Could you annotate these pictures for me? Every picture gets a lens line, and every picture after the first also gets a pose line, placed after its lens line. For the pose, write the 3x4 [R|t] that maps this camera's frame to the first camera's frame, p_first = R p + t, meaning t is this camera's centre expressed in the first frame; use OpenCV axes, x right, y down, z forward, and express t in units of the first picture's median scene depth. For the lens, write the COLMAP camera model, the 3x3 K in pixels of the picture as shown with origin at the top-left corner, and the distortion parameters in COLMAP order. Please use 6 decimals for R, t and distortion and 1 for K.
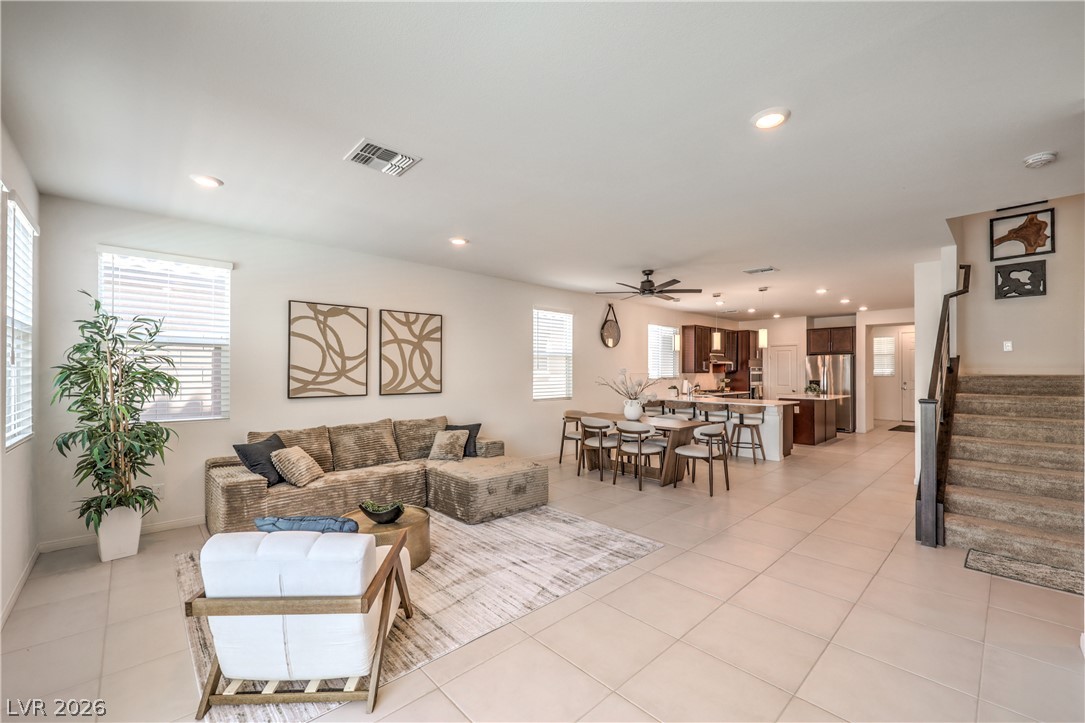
lens RADIAL K [[434.7, 0, 535.4], [0, 434.7, 369.5], [0, 0, 1]] dist [-0.001420, 0.000451]
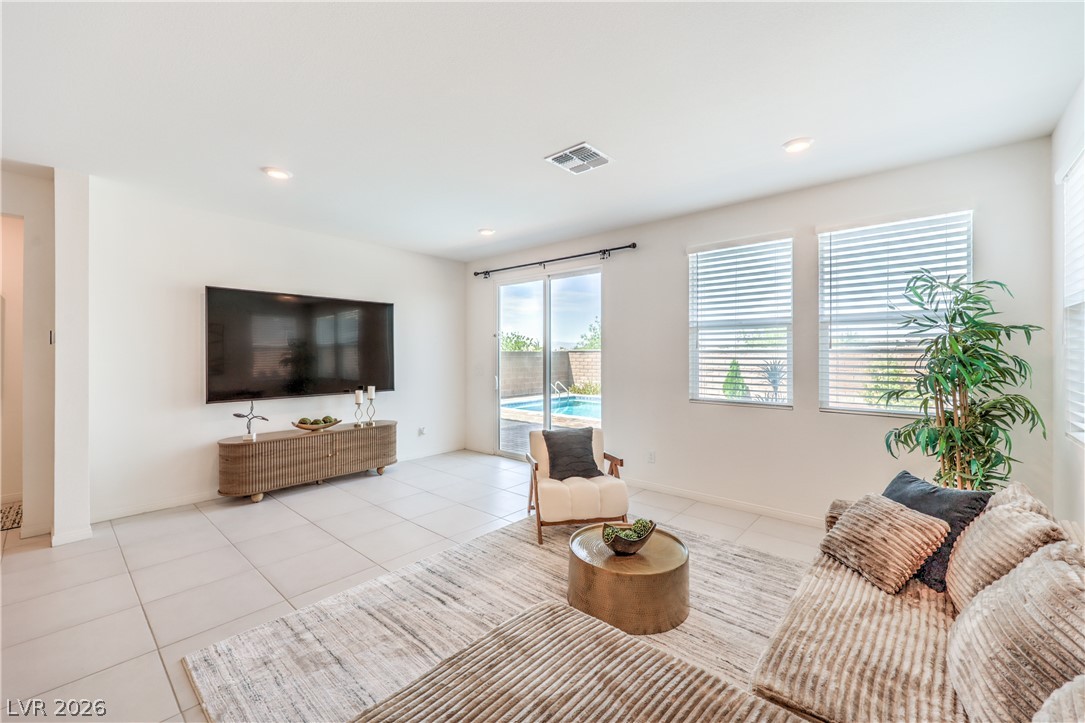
lens RADIAL K [[434.7, 0, 544.6], [0, 434.7, 356.4], [0, 0, 1]] dist [-0.001420, 0.000451]
pose [[-0.992773, 0.002764, -0.119974, -0.054414], [0.002800, 0.999996, -0.000134, 0.003291], [0.119973, -0.000469, -0.992777, 0.835220]]
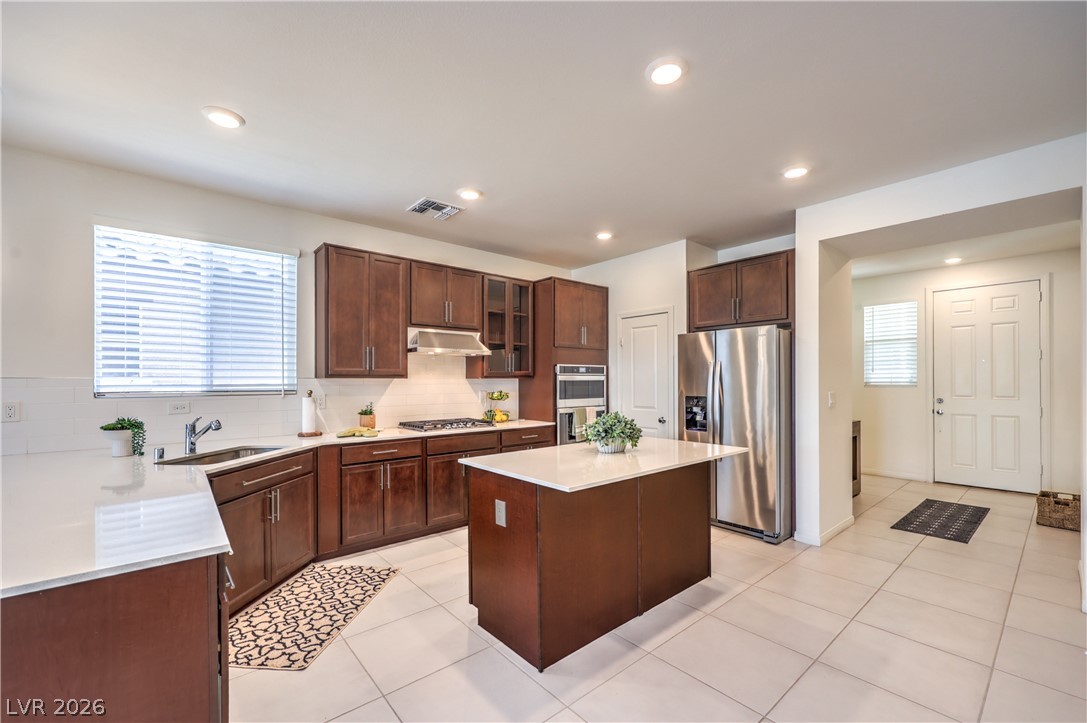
lens RADIAL K [[435.5, 0, 544.6], [0, 435.5, 380.9], [0, 0, 1]] dist [-0.001420, 0.000451]
pose [[0.999043, -0.001213, -0.043718, 0.794103], [0.001441, 0.999986, 0.005183, 0.012800], [0.043711, -0.005241, 0.999030, 0.915218]]
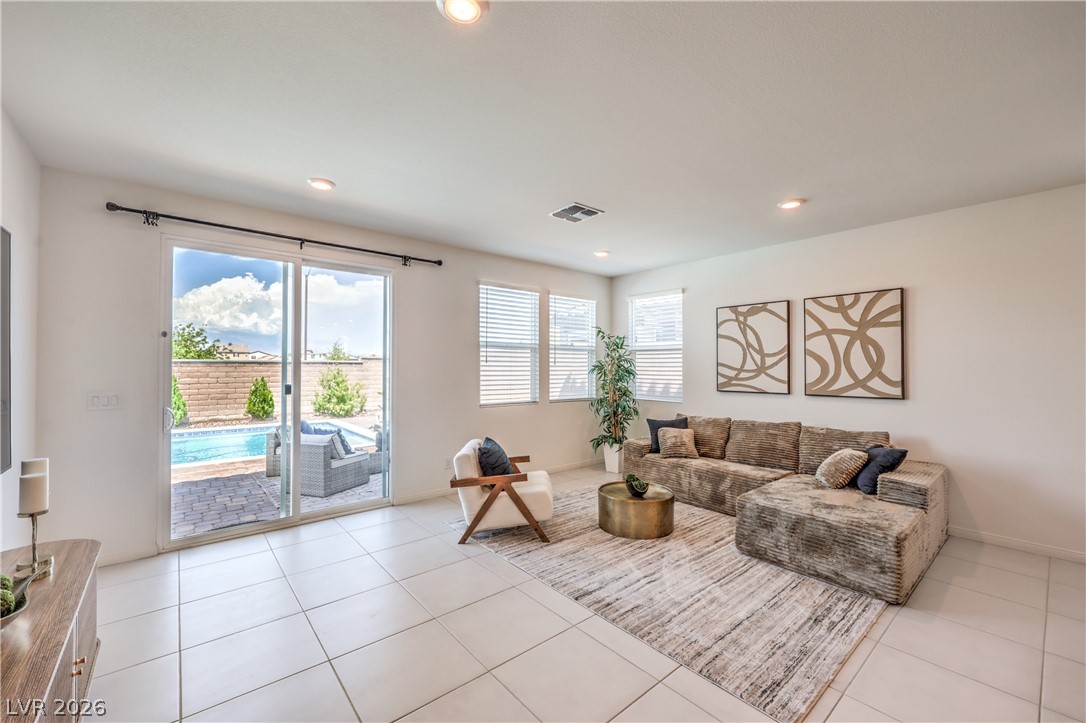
lens RADIAL K [[435.1, 0, 548.3], [0, 435.1, 362.7], [0, 0, 1]] dist [-0.001420, 0.000451]
pose [[-0.033301, -0.007874, -0.999414, 0.412879], [0.004213, 0.999959, -0.008019, -0.001918], [0.999436, -0.004478, -0.033267, 0.382662]]
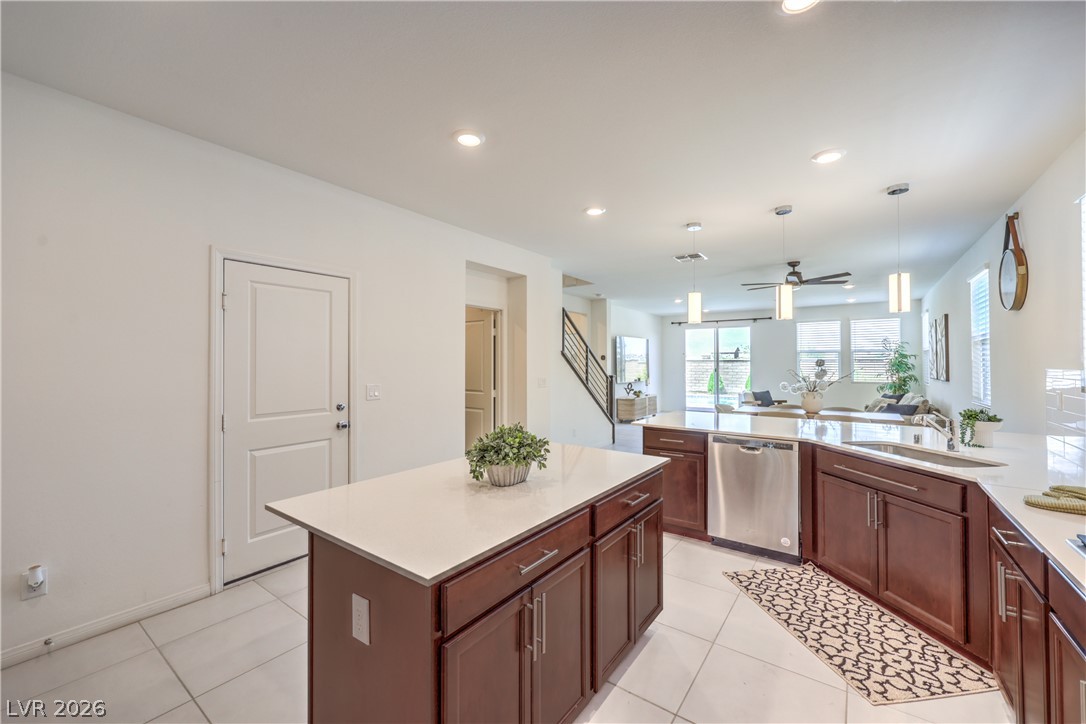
lens RADIAL K [[435.1, 0, 550.7], [0, 435.1, 358.0], [0, 0, 1]] dist [-0.001420, 0.000451]
pose [[-0.976192, -0.000157, -0.216909, 0.870727], [0.003685, 0.999843, -0.017307, 0.006049], [0.216878, -0.017695, -0.976038, 1.576295]]
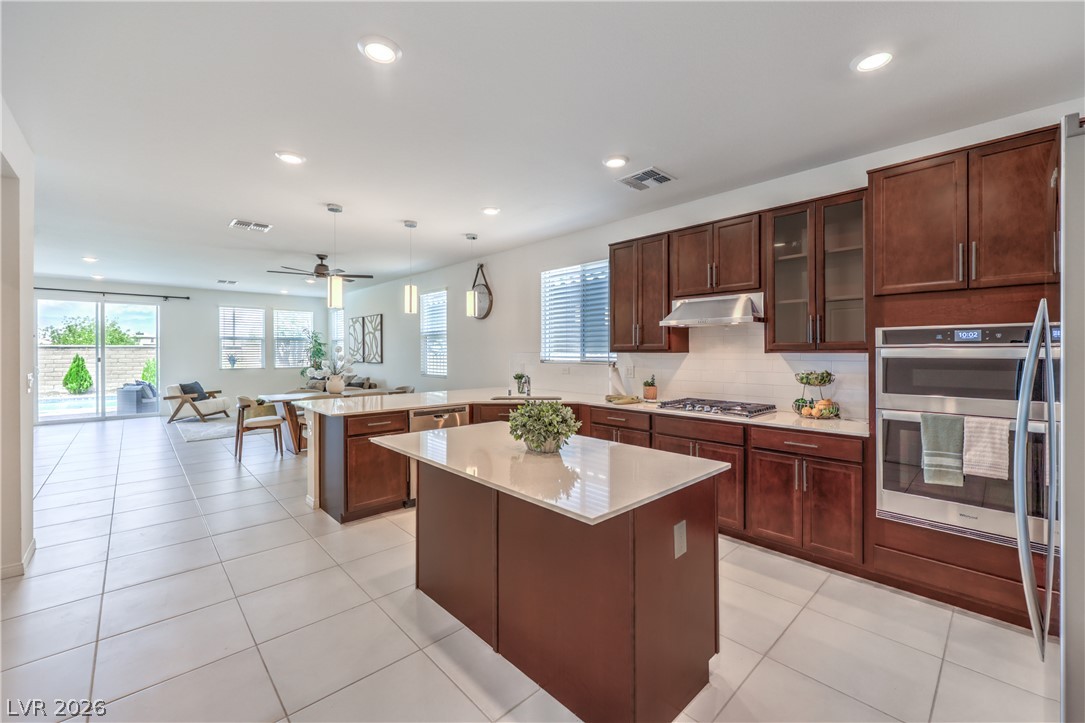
lens RADIAL K [[434.7, 0, 540.1], [0, 434.7, 351.2], [0, 0, 1]] dist [-0.001420, 0.000451]
pose [[0.014576, 0.002635, -0.999890, 1.142392], [0.006931, 0.999972, 0.002736, 0.007581], [0.999870, -0.006970, 0.014558, 1.297363]]
